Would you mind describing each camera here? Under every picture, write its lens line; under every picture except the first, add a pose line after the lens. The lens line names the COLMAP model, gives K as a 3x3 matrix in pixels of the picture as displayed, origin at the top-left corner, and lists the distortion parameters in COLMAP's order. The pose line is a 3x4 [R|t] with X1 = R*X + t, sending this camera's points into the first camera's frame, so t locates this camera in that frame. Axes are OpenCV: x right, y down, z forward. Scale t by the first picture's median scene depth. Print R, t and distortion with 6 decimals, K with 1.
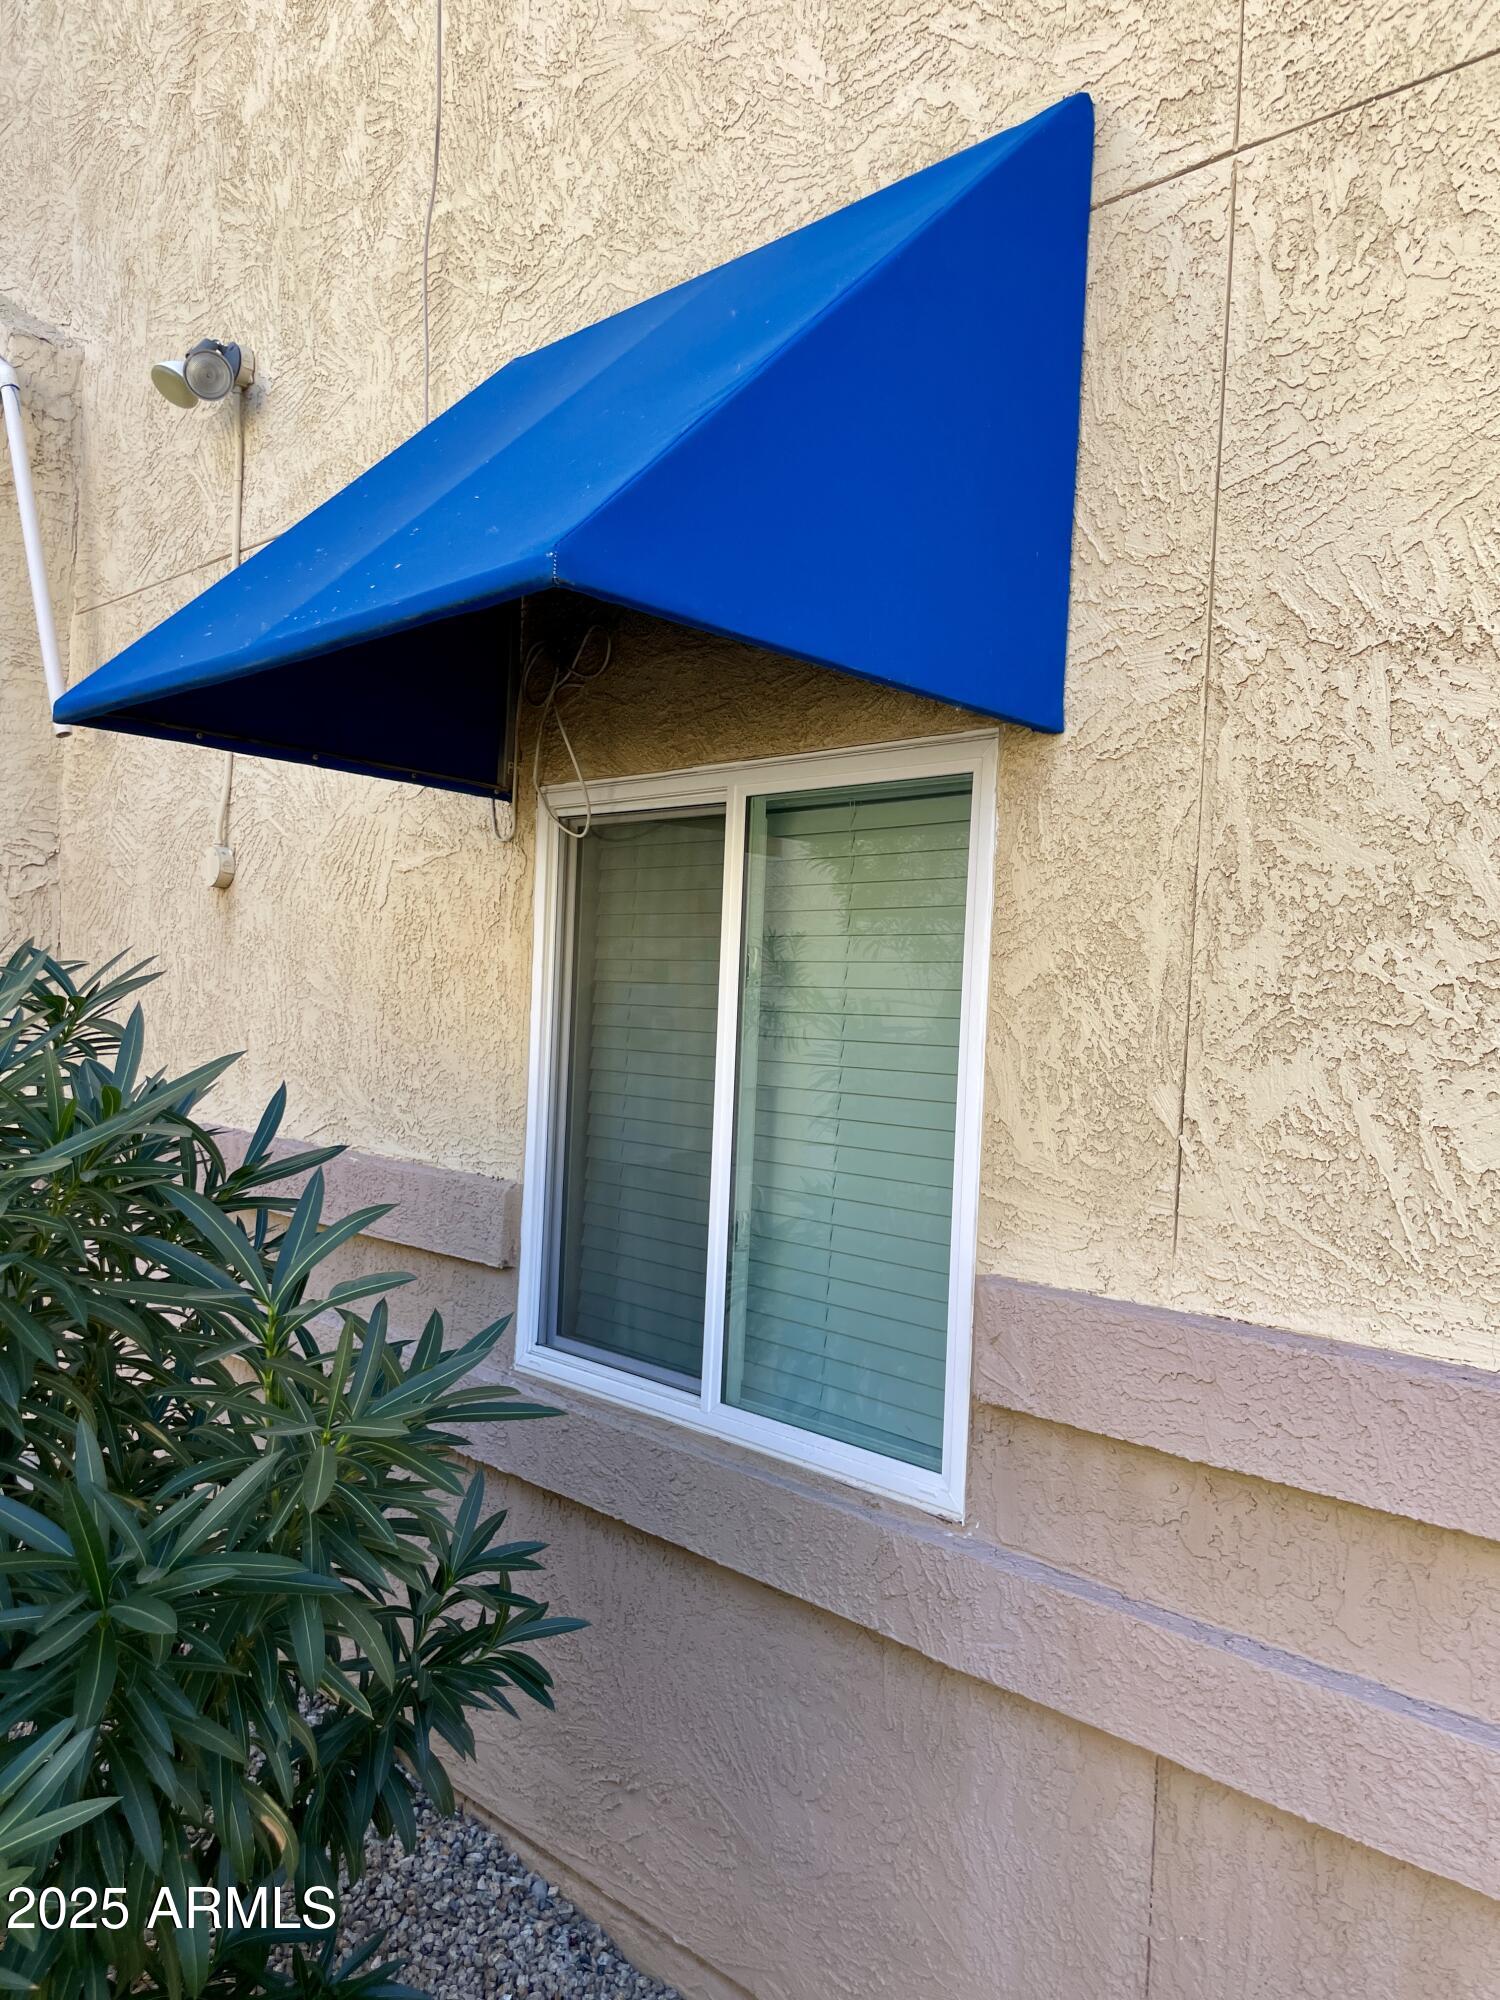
lens RADIAL K [[1531.9, 0, 750.3], [0, 1531.9, 1001.5], [0, 0, 1]] dist [0.005158, 0.001012]
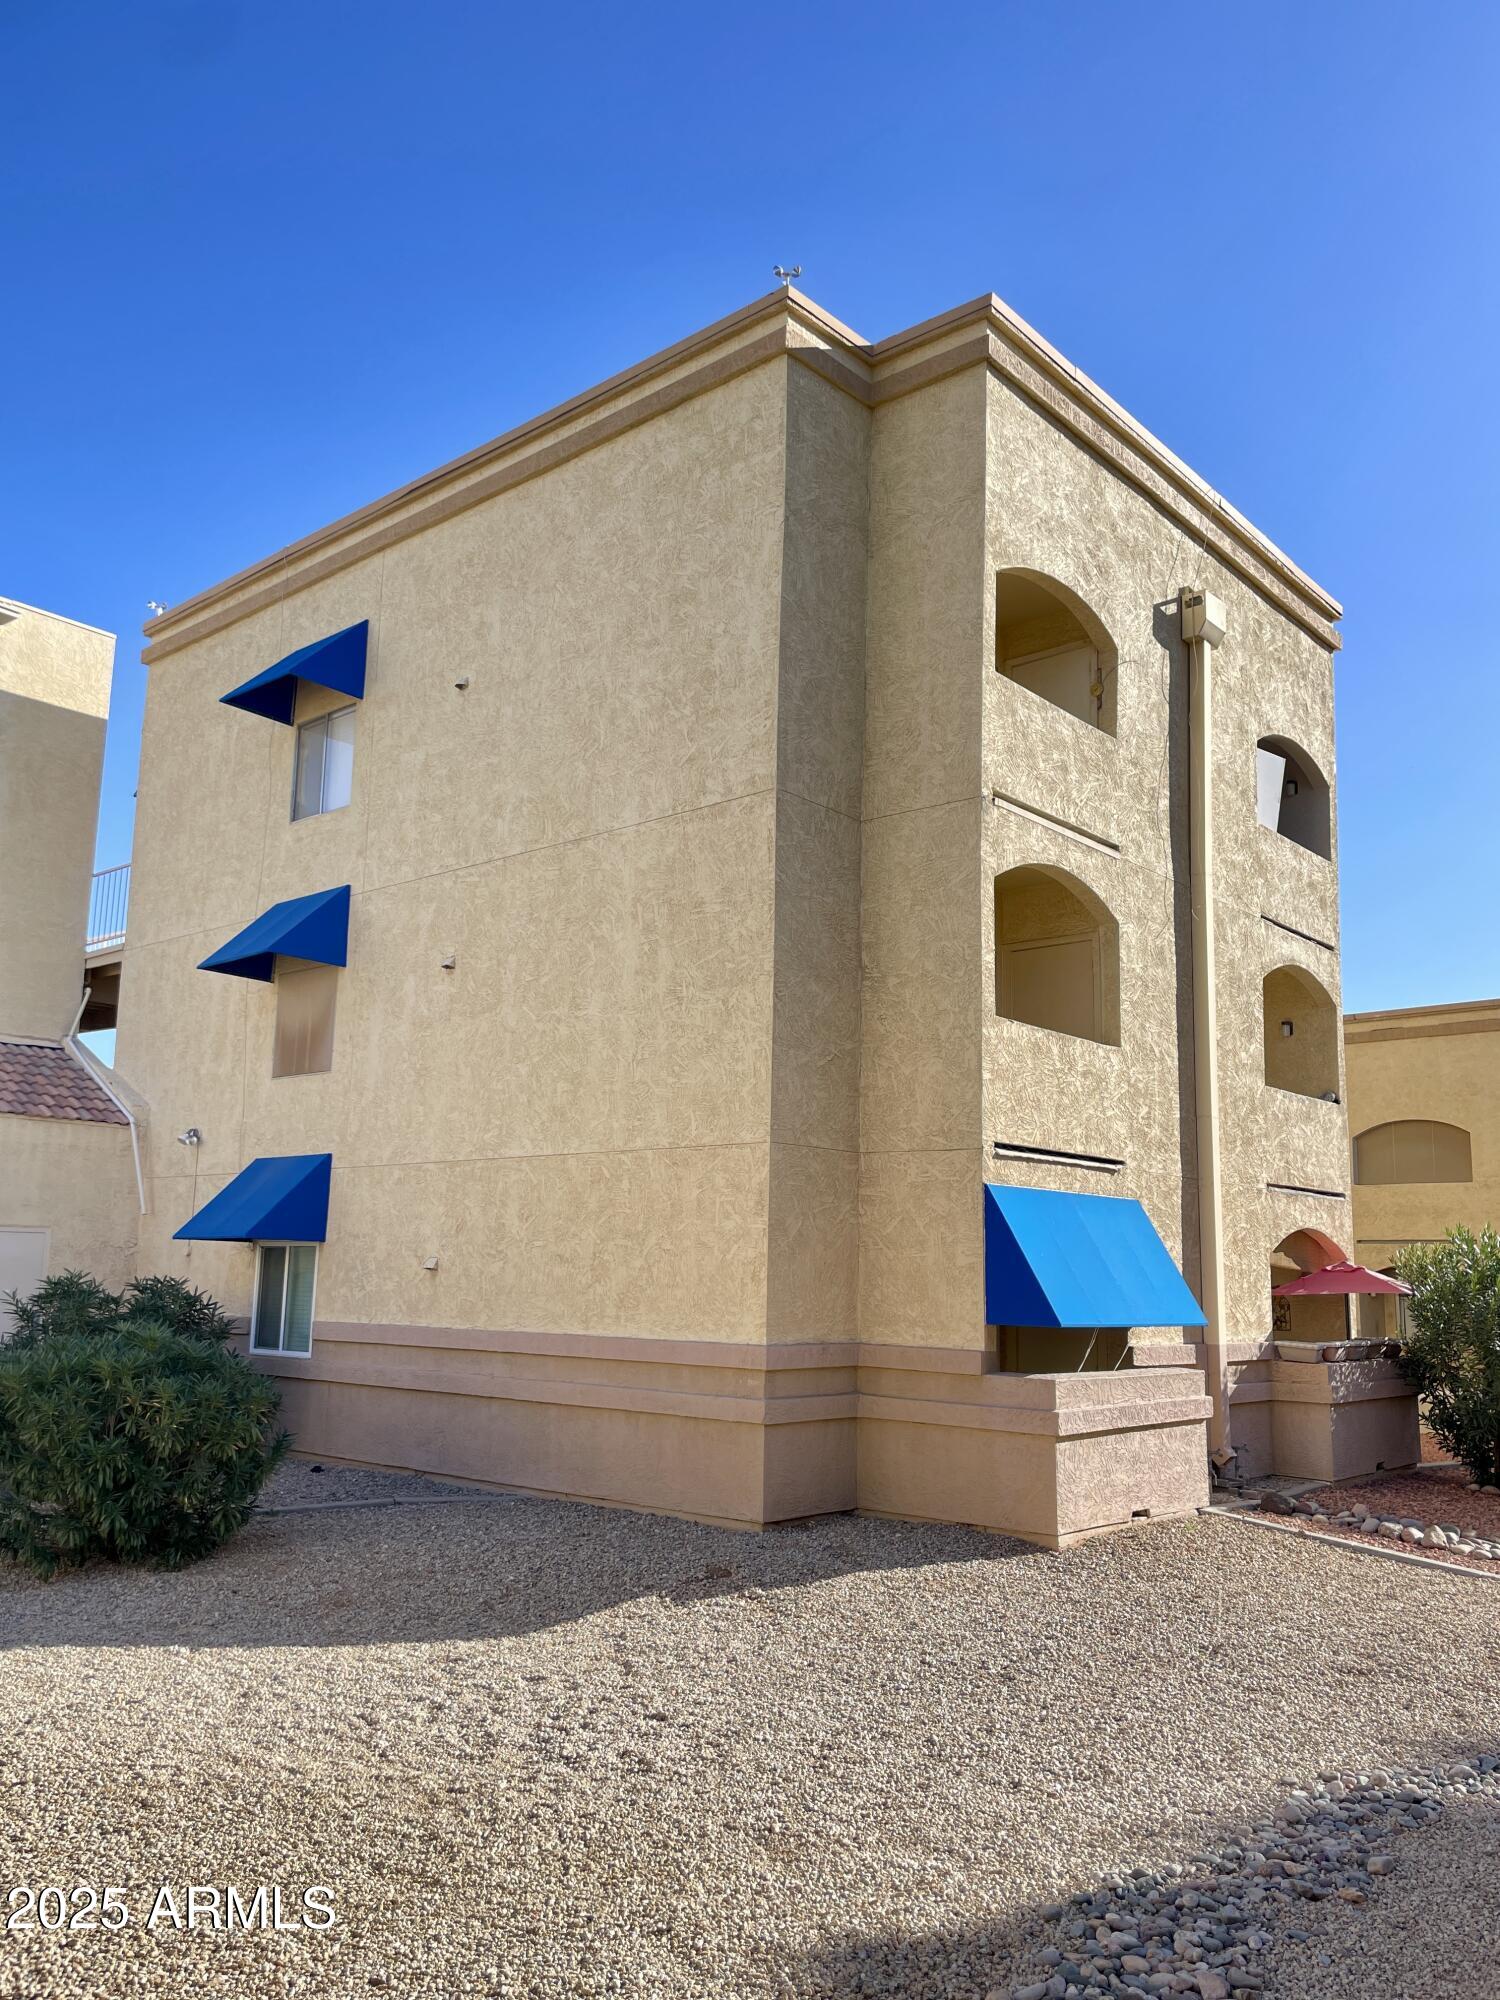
lens RADIAL K [[1531.9, 0, 750.1], [0, 1531.9, 1003.5], [0, 0, 1]] dist [0.005158, 0.001012]
pose [[0.995626, -0.001756, 0.093415, 1.091935], [0.017791, 0.985093, -0.171101, -0.009282], [-0.091722, 0.172014, 0.980815, -4.615878]]
